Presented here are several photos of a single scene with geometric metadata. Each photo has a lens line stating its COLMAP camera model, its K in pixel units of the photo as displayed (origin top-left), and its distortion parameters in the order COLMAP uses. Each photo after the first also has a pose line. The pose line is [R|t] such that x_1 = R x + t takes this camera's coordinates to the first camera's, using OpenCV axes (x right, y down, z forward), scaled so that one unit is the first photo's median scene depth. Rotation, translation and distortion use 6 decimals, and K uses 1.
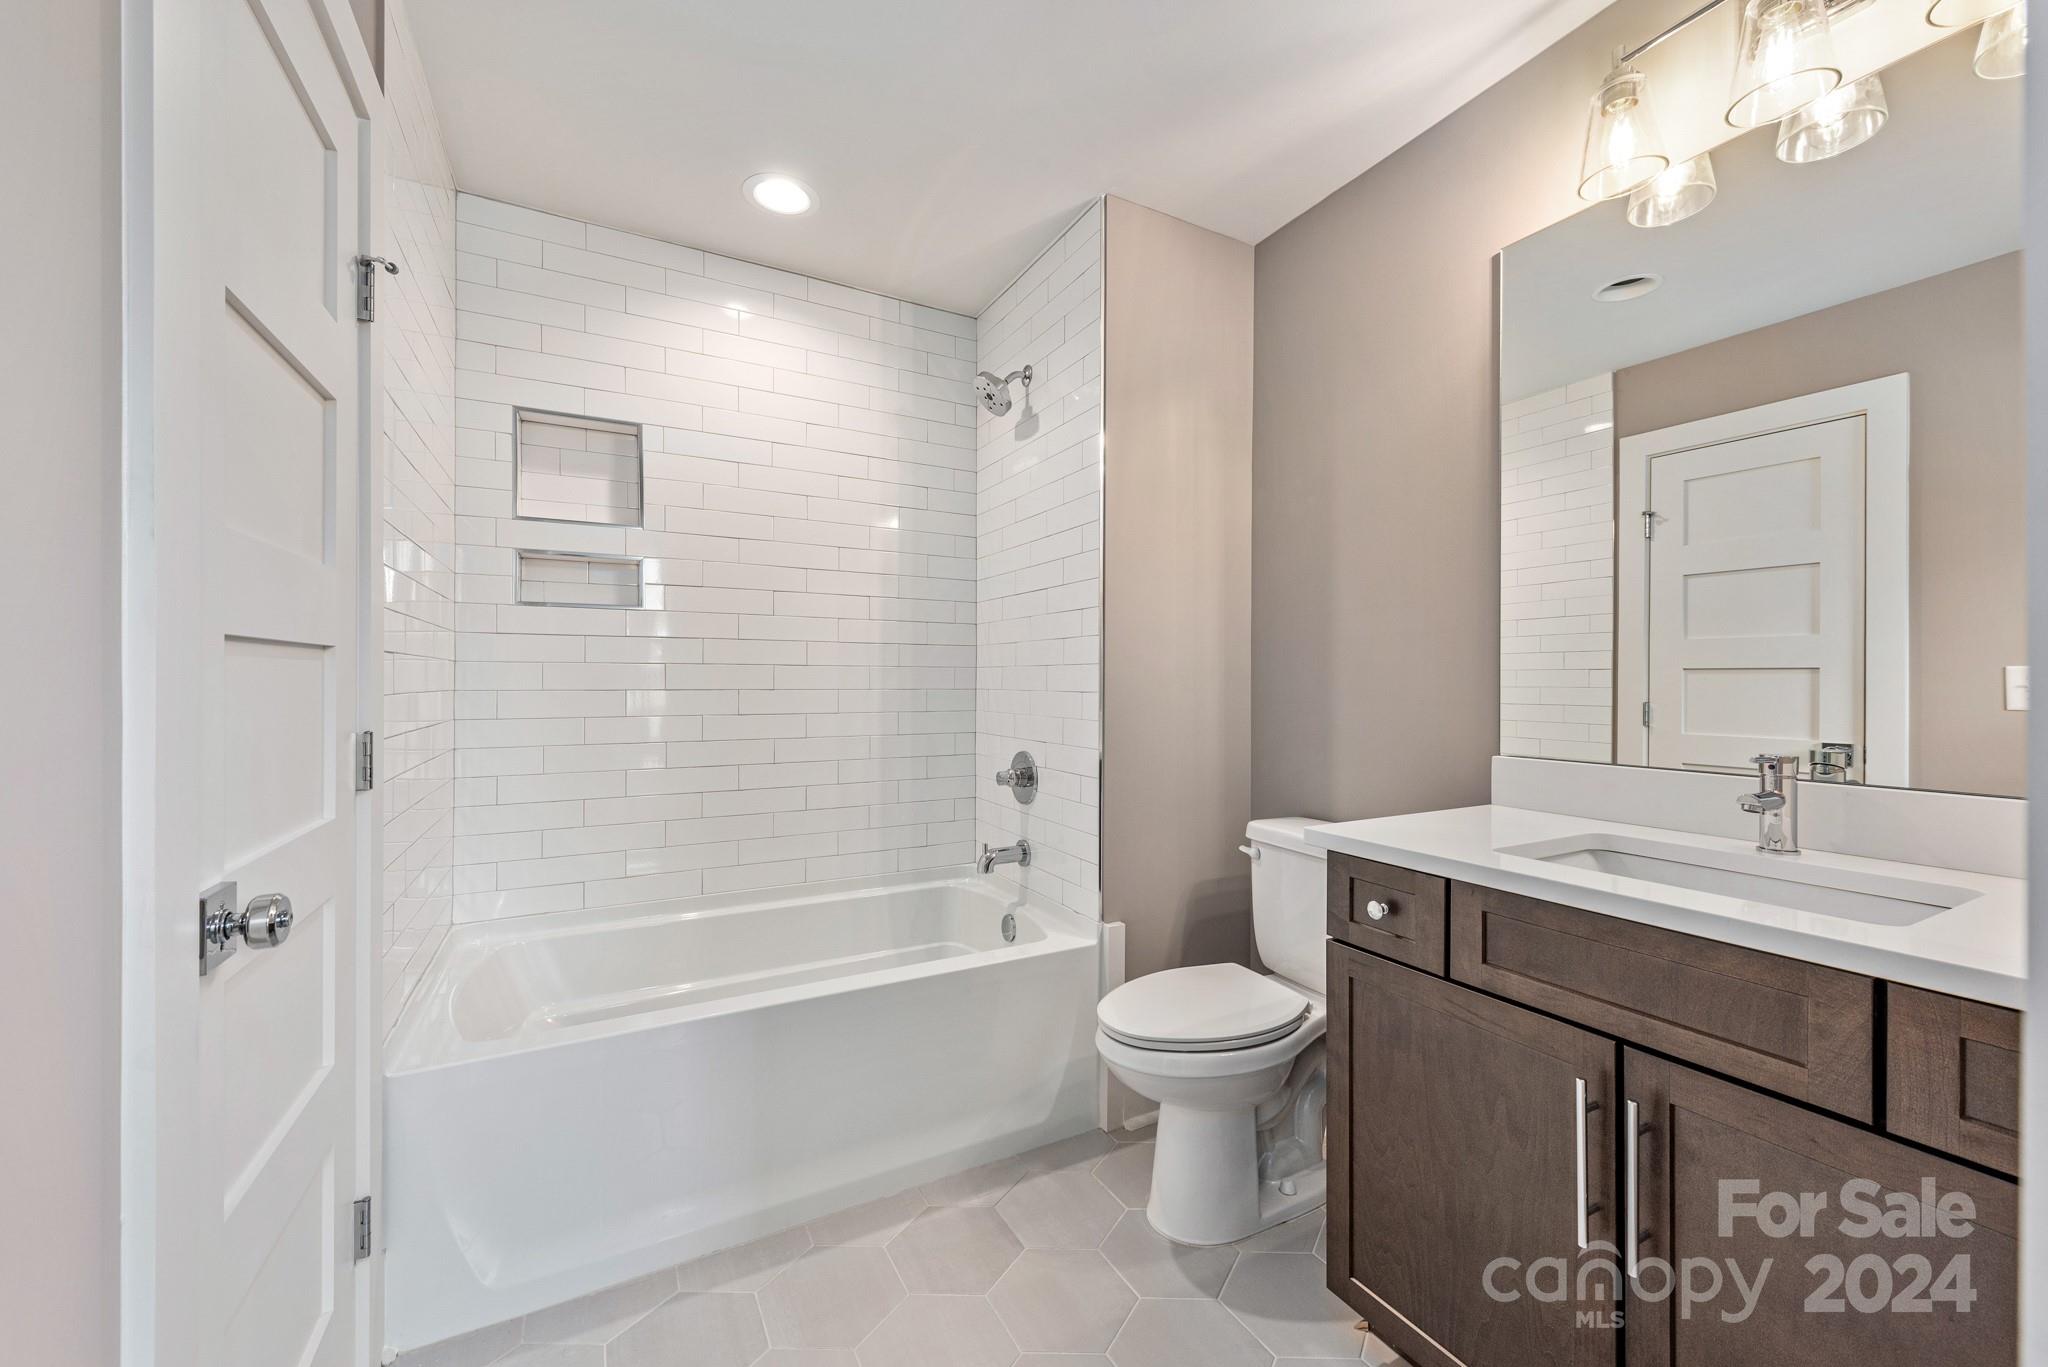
lens RADIAL K [[795.9, 0, 1034.1], [0, 795.9, 686.6], [0, 0, 1]] dist [0.015854, -0.005989]
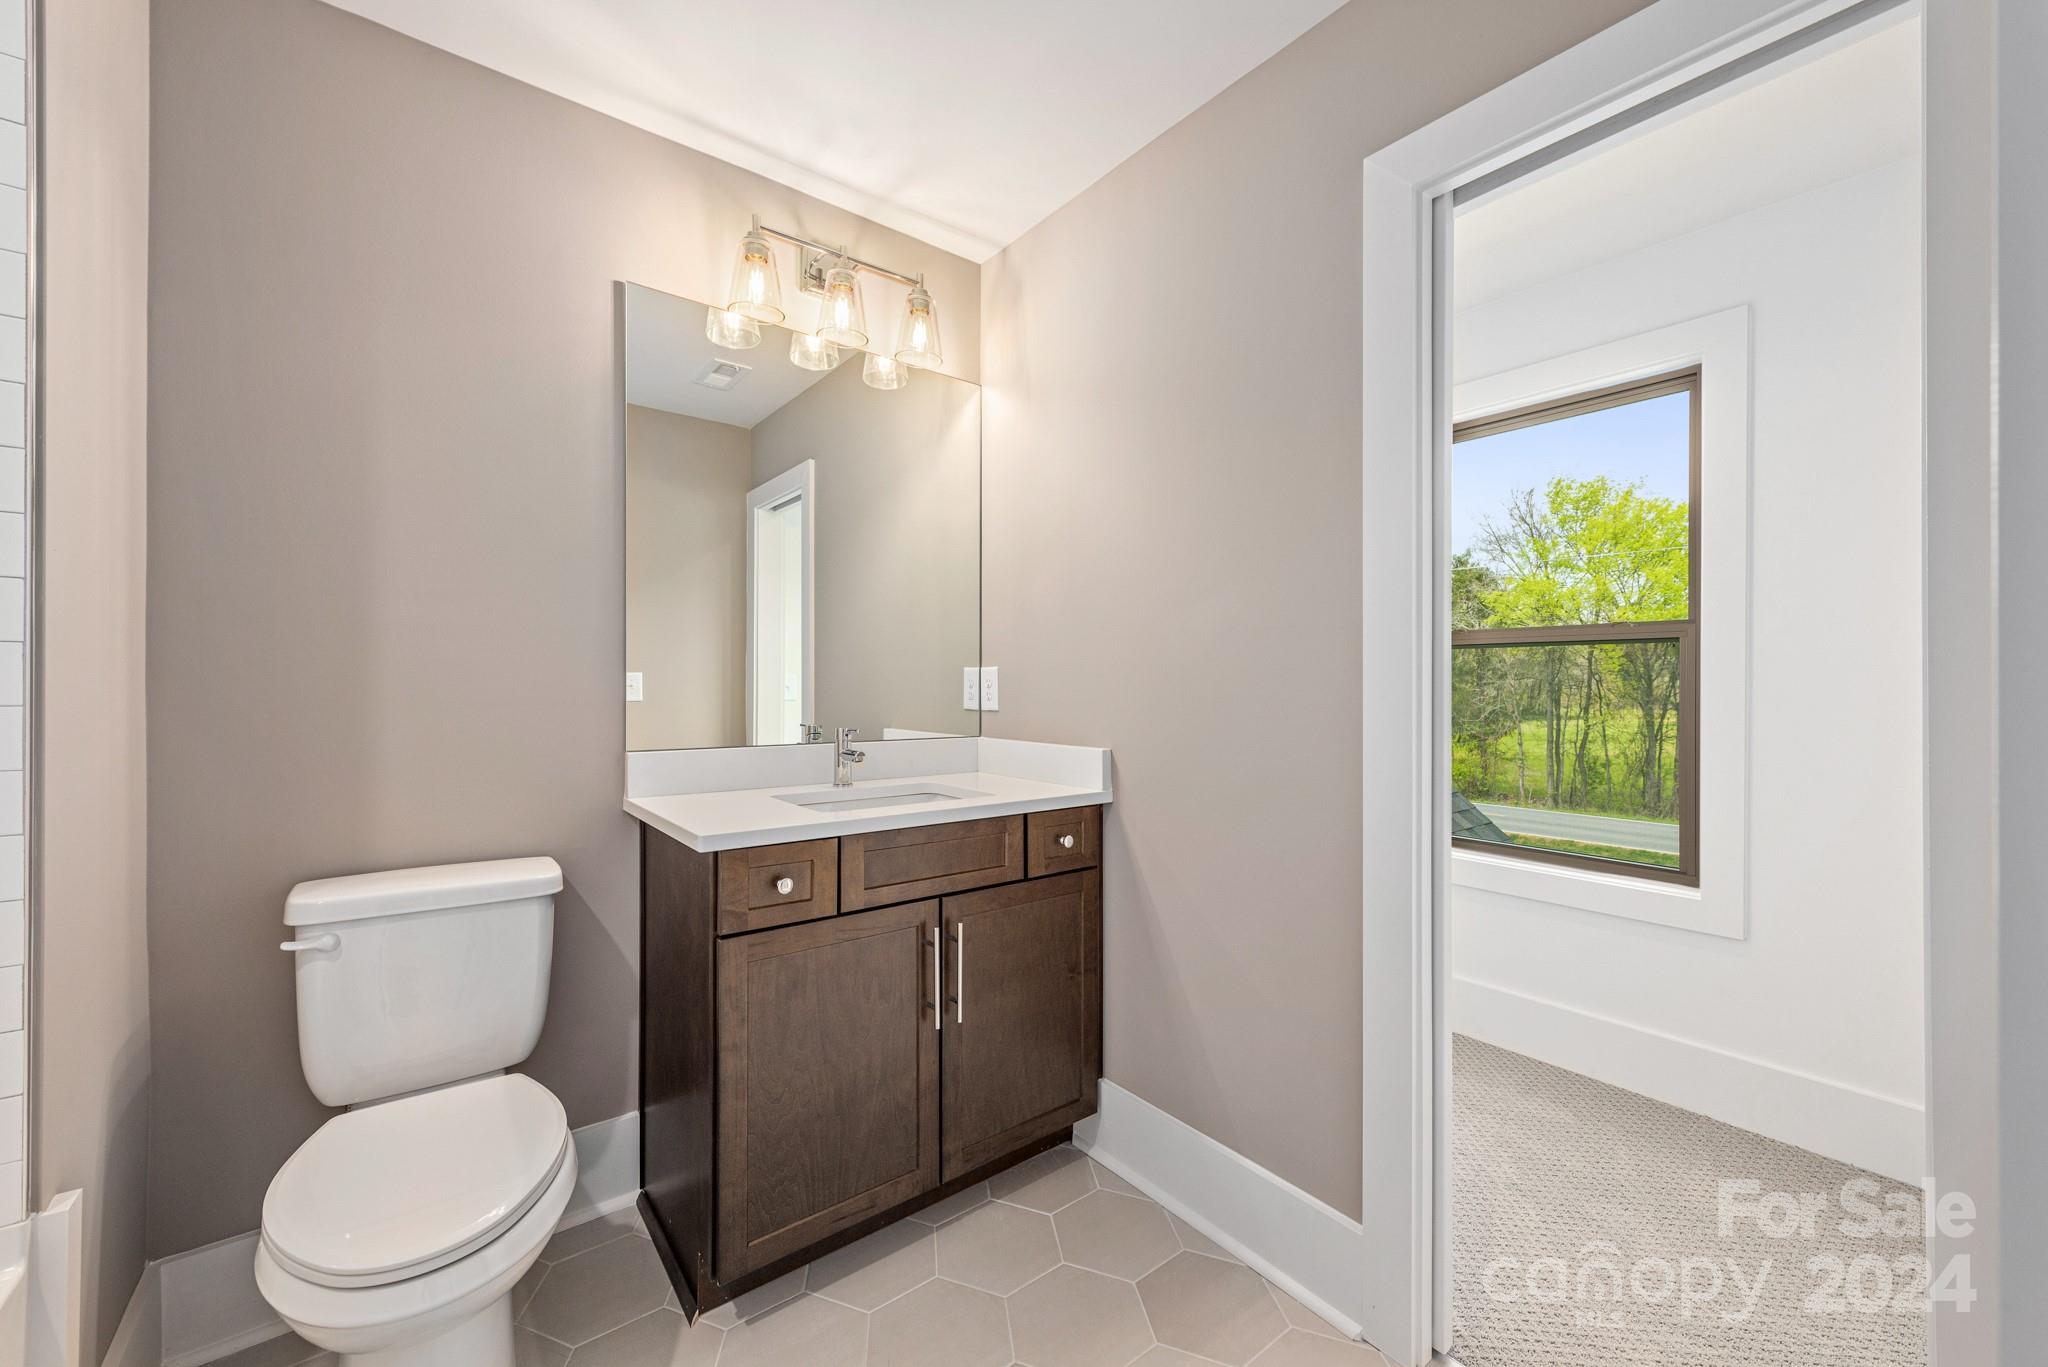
lens RADIAL K [[801.0, 0, 1032.9], [0, 801.0, 677.5], [0, 0, 1]] dist [0.017372, -0.005286]
pose [[-0.164614, 0.000778, 0.986358, -0.806333], [-0.001310, 0.999999, -0.001007, -0.016245], [-0.986357, -0.001458, -0.164612, 0.899494]]
